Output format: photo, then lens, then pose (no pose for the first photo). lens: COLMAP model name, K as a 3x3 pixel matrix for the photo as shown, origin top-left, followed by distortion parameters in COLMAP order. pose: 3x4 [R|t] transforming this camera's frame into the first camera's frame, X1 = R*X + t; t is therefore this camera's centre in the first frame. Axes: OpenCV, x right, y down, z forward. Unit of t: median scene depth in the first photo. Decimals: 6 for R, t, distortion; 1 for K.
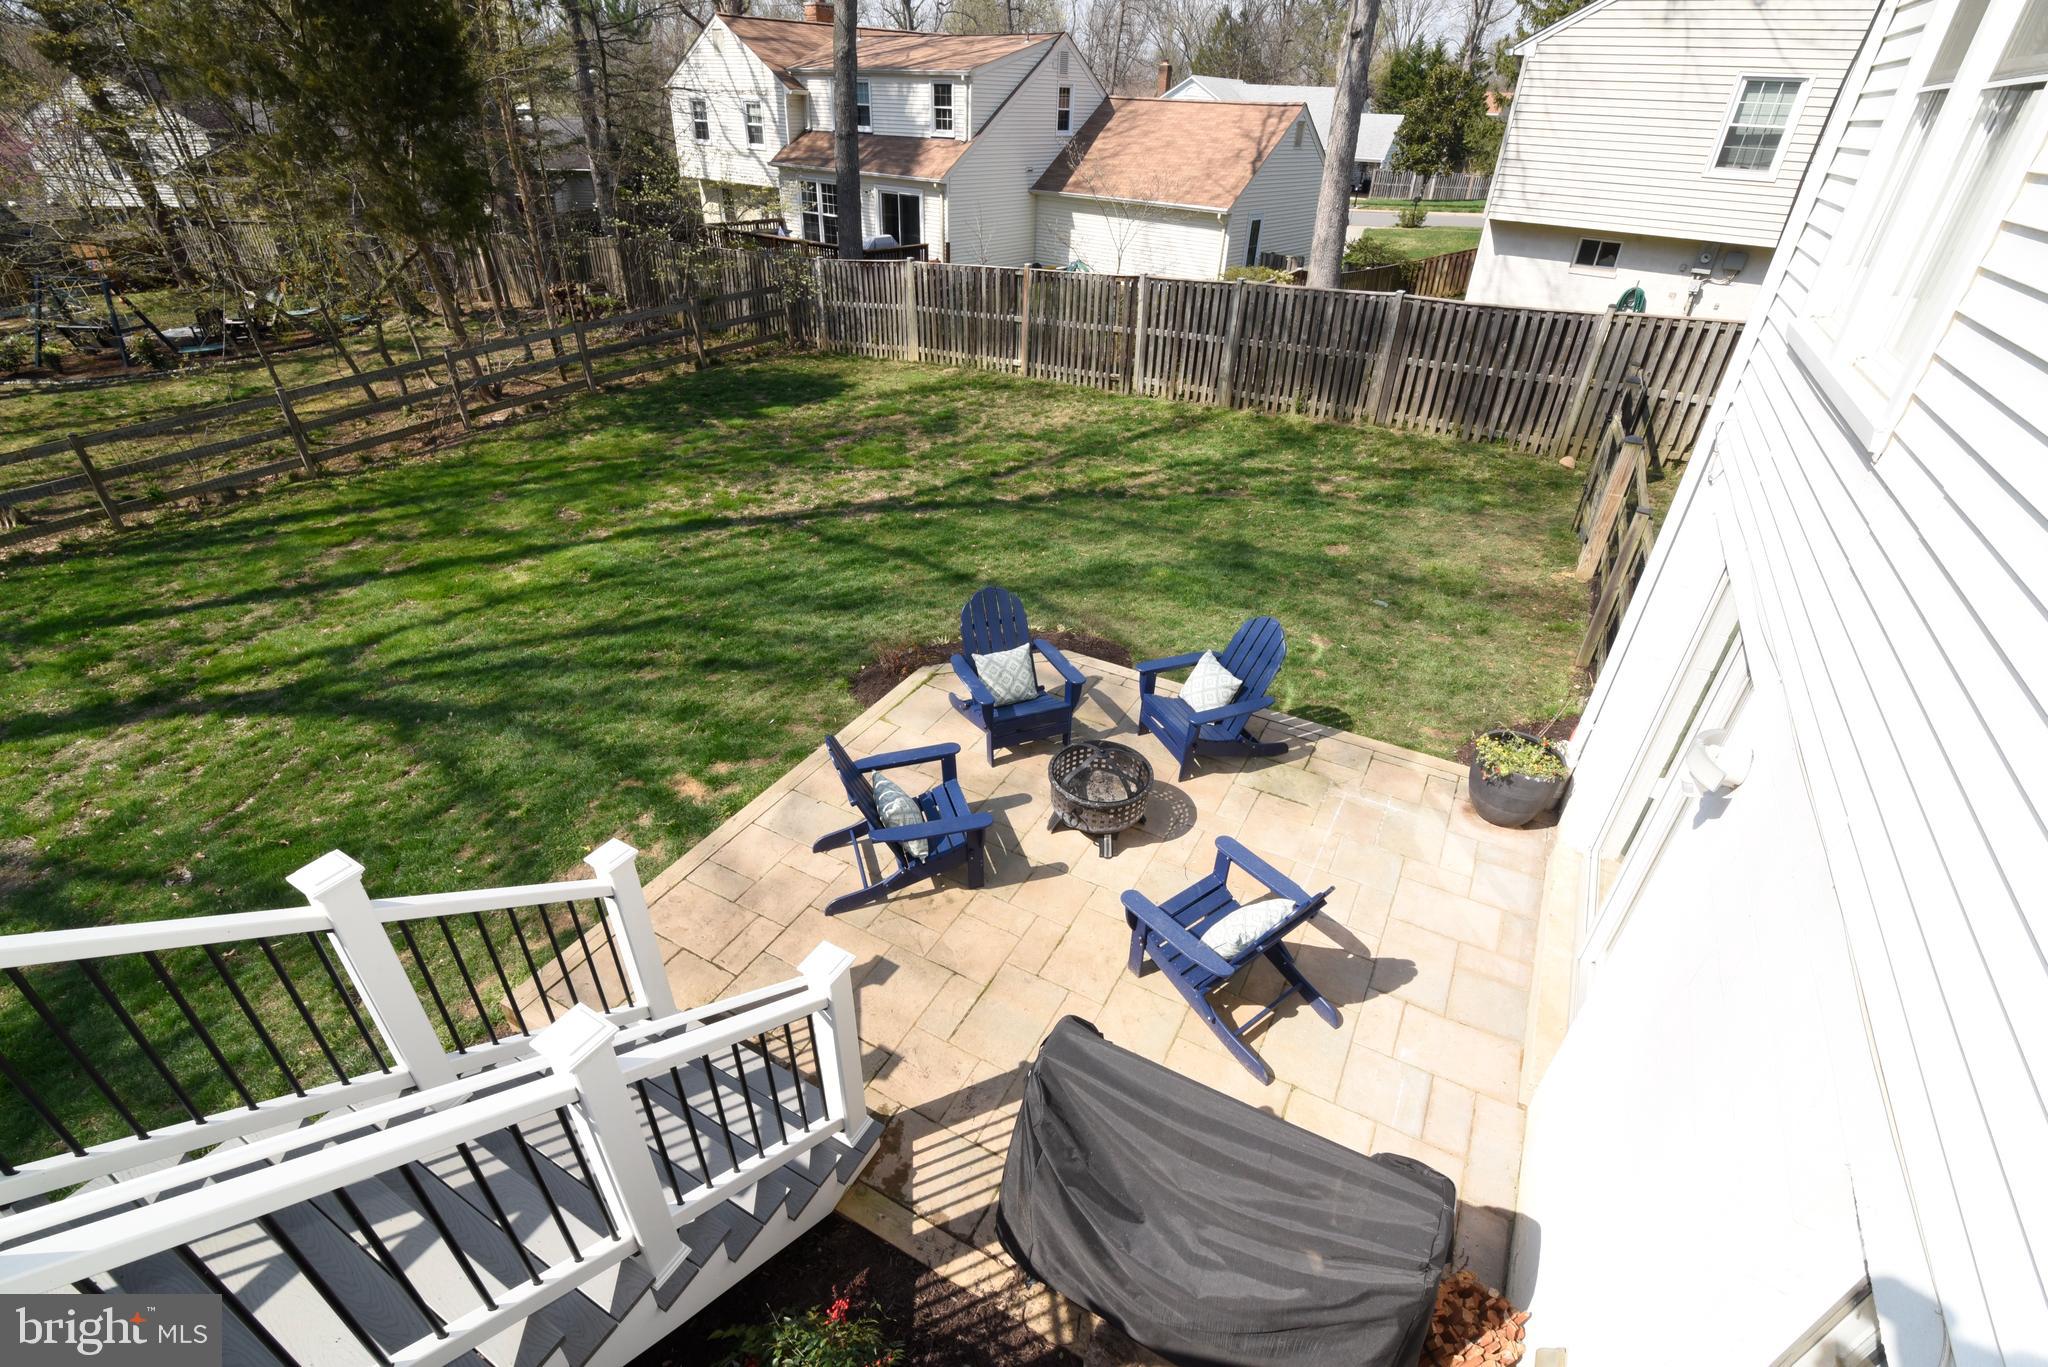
lens RADIAL K [[931.9, 0, 1021.9], [0, 931.9, 692.3], [0, 0, 1]] dist [-0.019098, 0.001057]
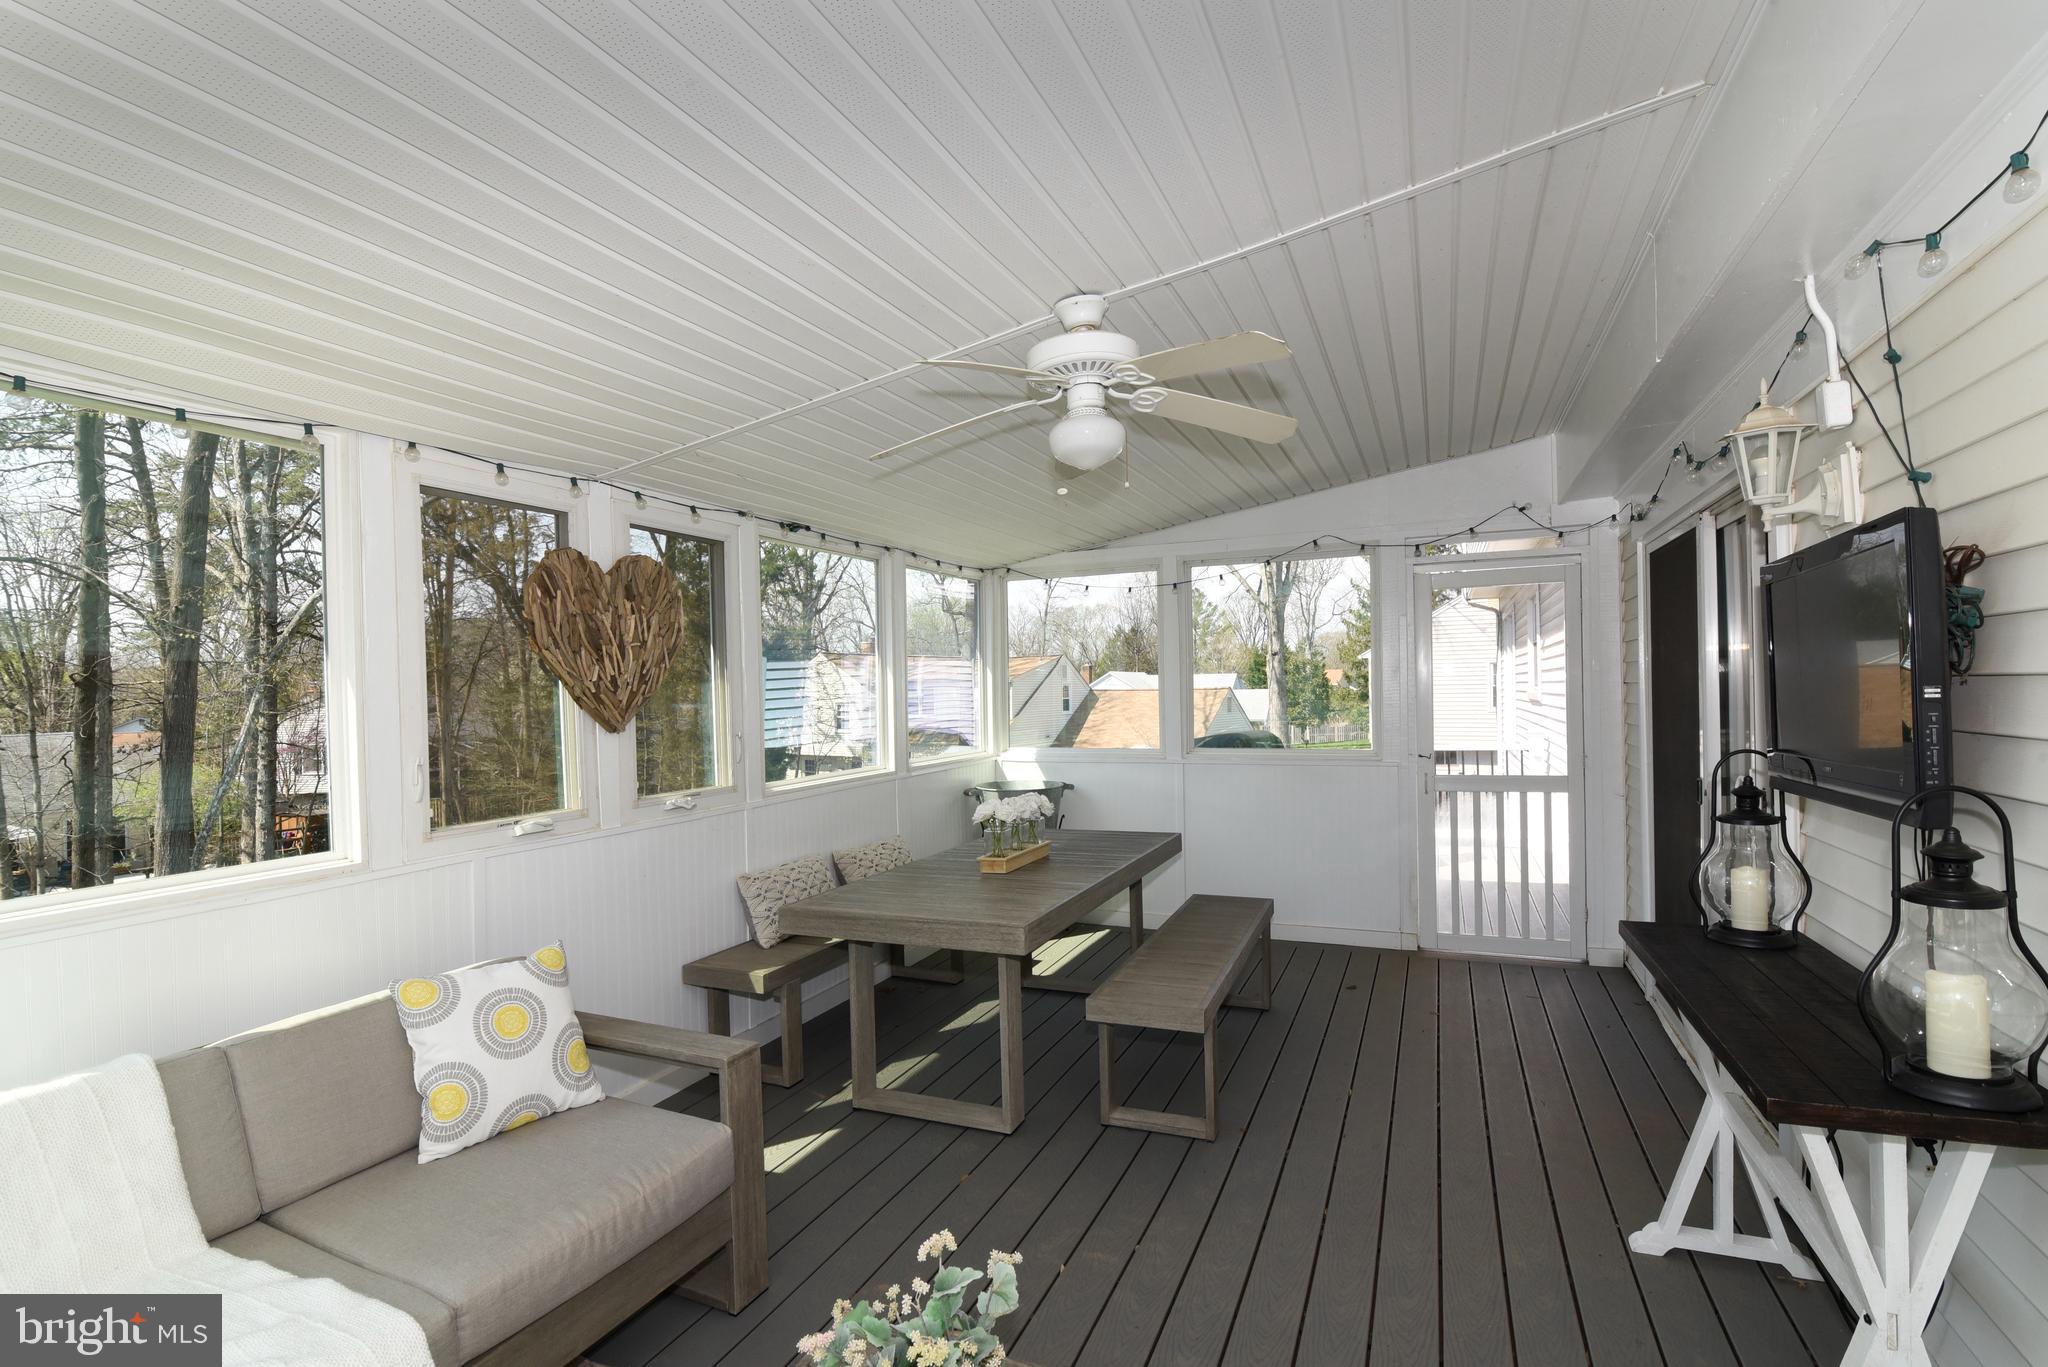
lens RADIAL K [[953.9, 0, 1035.9], [0, 953.9, 694.8], [0, 0, 1]] dist [-0.000301, 0.000107]
pose [[0.992527, -0.044305, 0.113702, -0.269393], [0.098313, 0.842286, -0.529990, 0.244616], [-0.072288, 0.537208, 0.840347, -0.410073]]
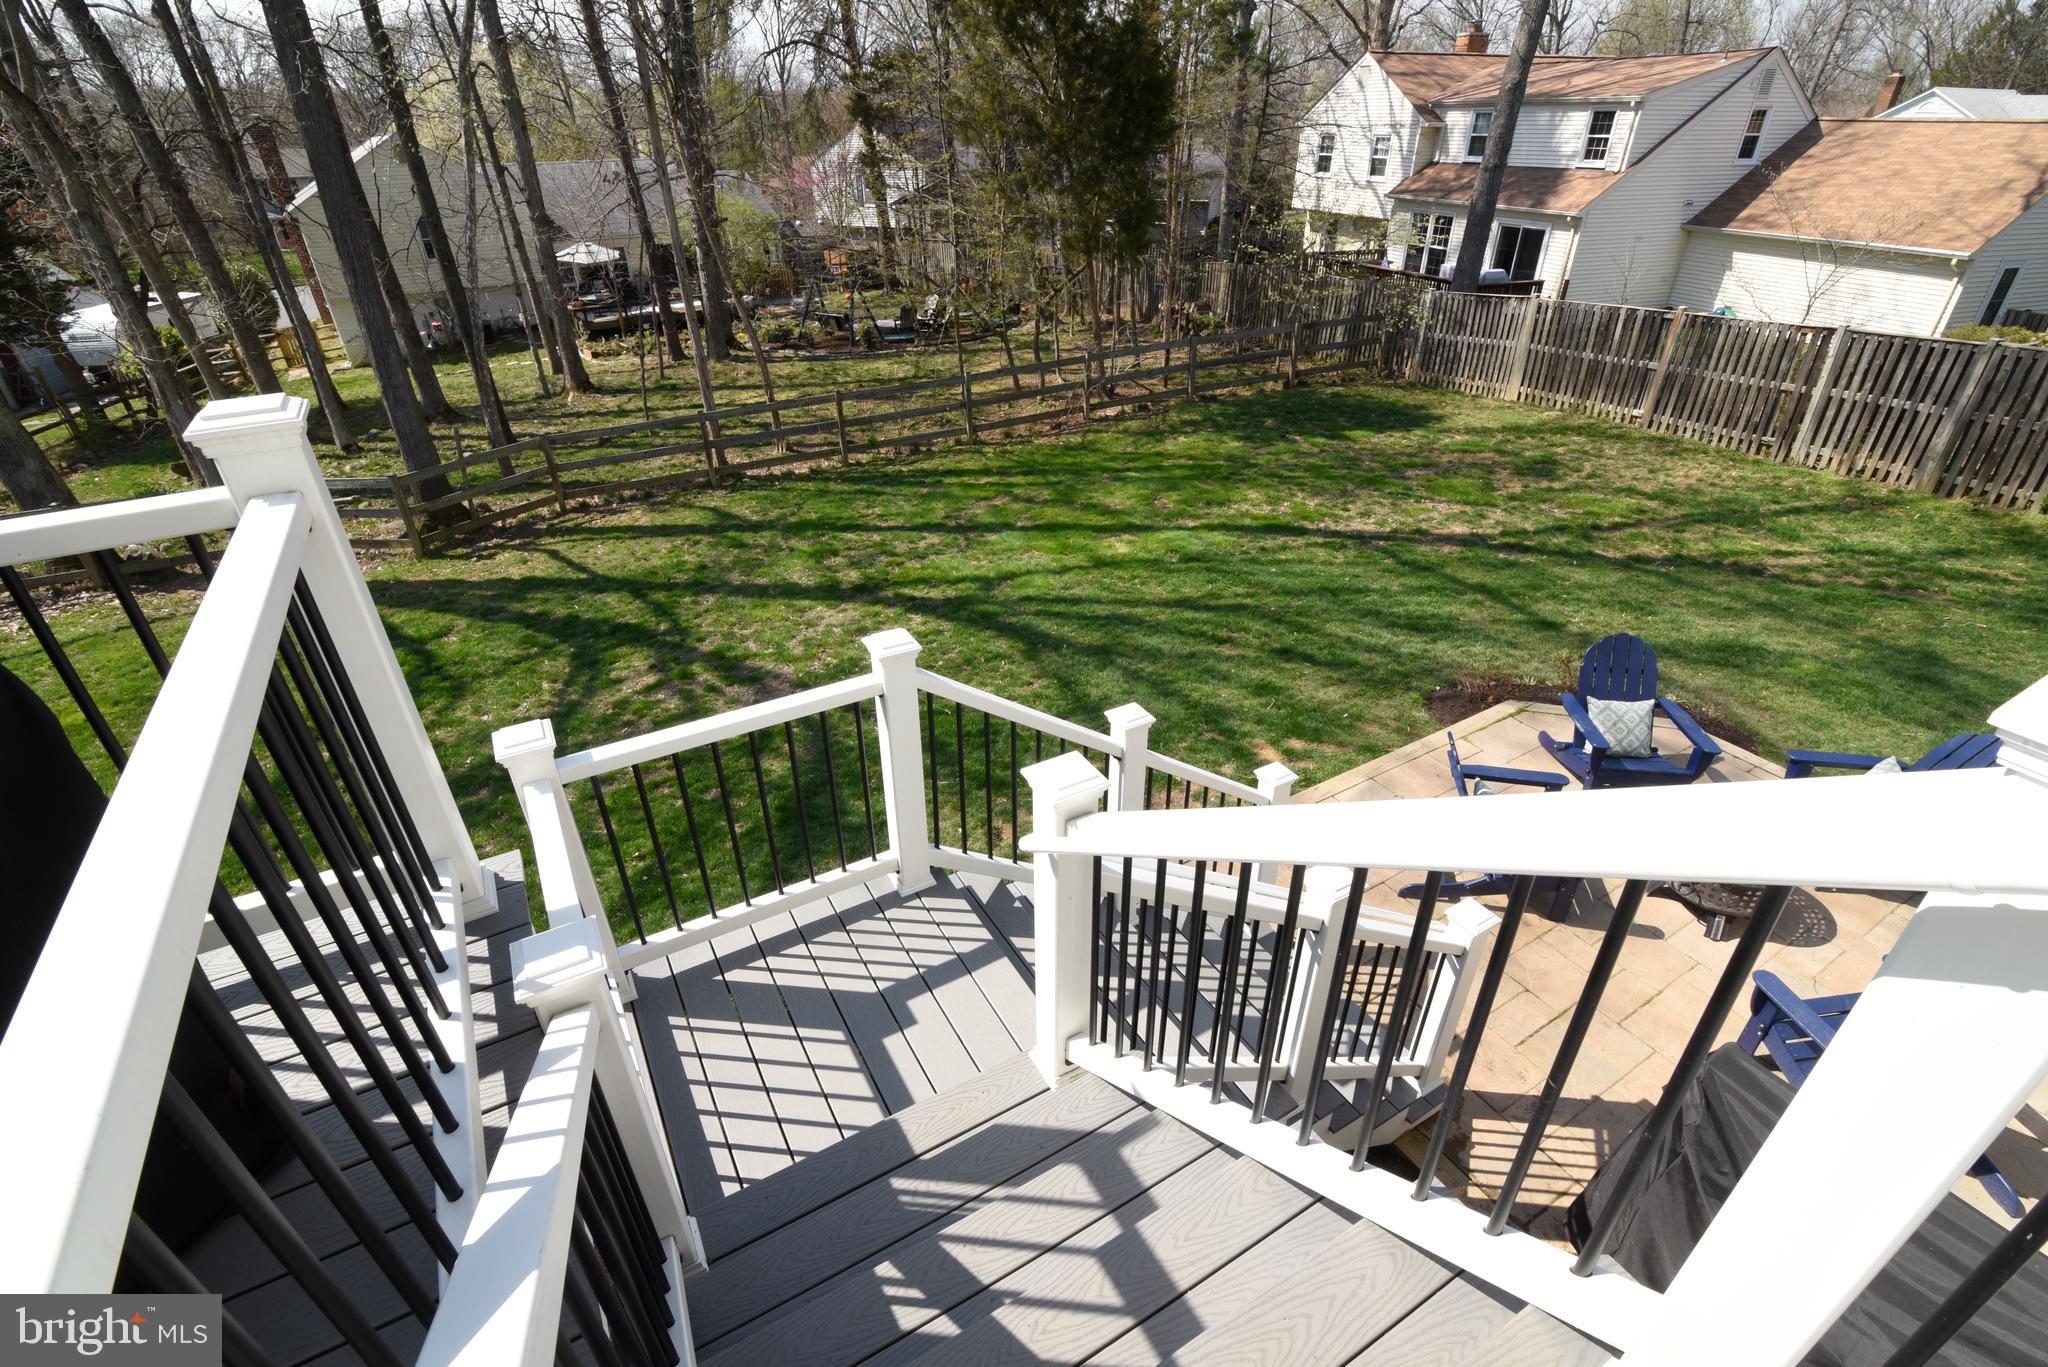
lens RADIAL K [[931.9, 0, 1021.9], [0, 931.9, 692.3], [0, 0, 1]] dist [-0.019098, 0.001057]
pose [[0.857978, 0.233653, -0.457471, -0.043662], [-0.245464, 0.968794, 0.034449, 0.024447], [0.451244, 0.082736, 0.888557, -0.045498]]
